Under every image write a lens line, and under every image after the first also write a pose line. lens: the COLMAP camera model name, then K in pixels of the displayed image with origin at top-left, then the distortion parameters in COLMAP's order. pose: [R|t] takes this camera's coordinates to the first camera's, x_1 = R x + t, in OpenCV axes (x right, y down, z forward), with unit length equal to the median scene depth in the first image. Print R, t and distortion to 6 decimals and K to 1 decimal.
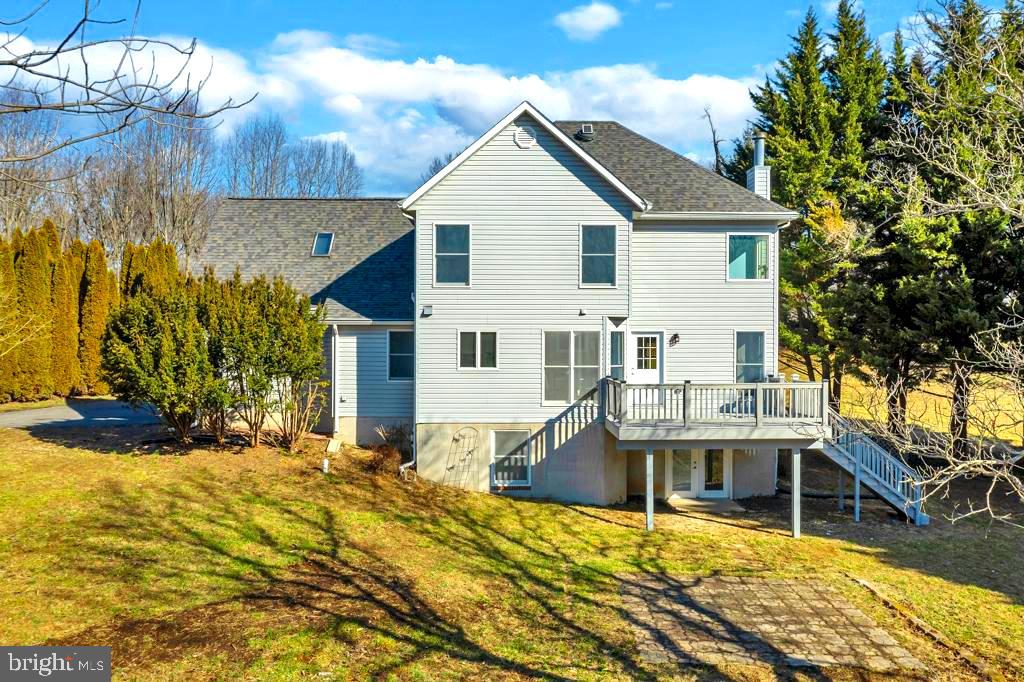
lens RADIAL K [[813.8, 0, 519.4], [0, 813.8, 345.5], [0, 0, 1]] dist [-0.008200, 0.002313]
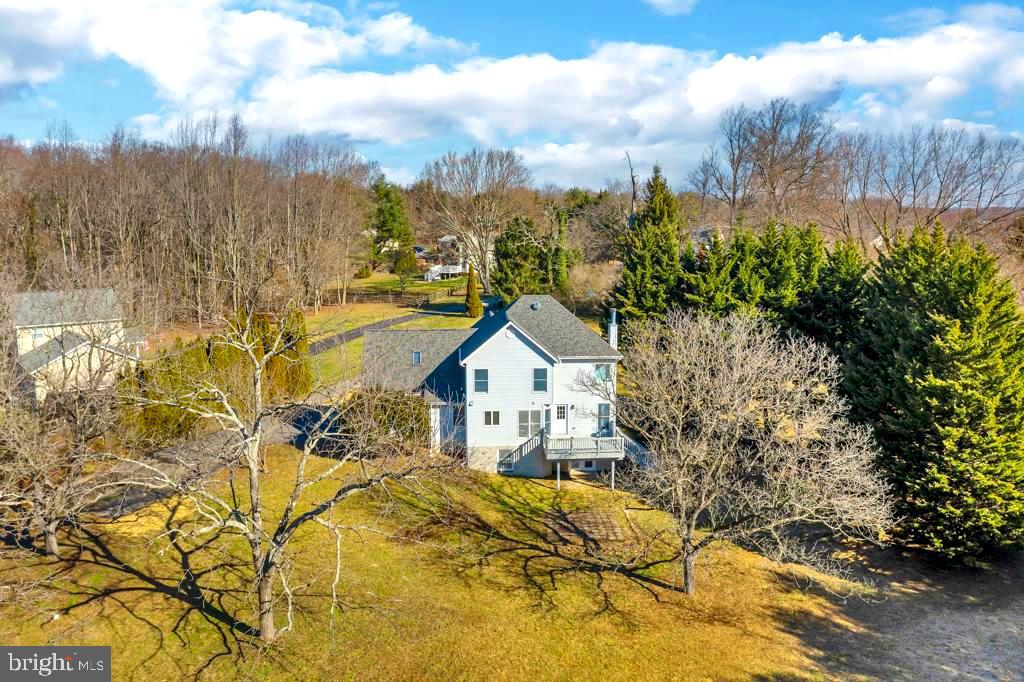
lens RADIAL K [[813.8, 0, 510.9], [0, 813.8, 338.3], [0, 0, 1]] dist [-0.008200, 0.002313]
pose [[0.999150, -0.012973, 0.039137, -0.087784], [0.007287, 0.989832, 0.142058, -0.592069], [-0.040582, -0.141652, 0.989084, -1.436231]]
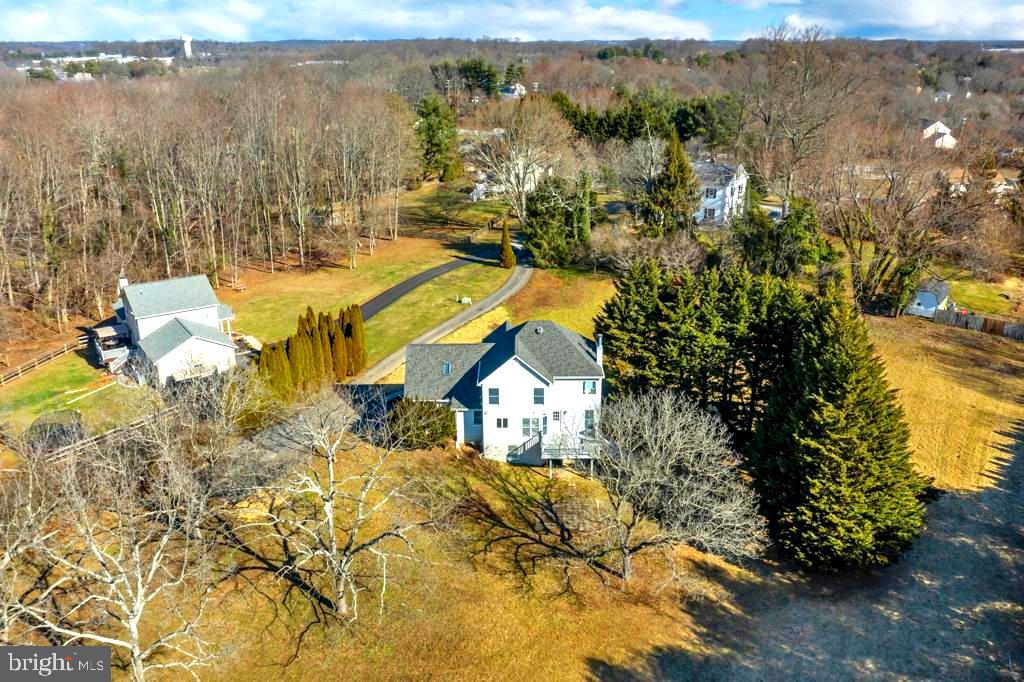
lens RADIAL K [[813.8, 0, 510.8], [0, 813.8, 344.2], [0, 0, 1]] dist [-0.008200, 0.002313]
pose [[0.999308, -0.005611, -0.036770, 0.106960], [0.017657, 0.941633, 0.336178, -1.403083], [0.032738, -0.336595, 0.941080, -1.990759]]
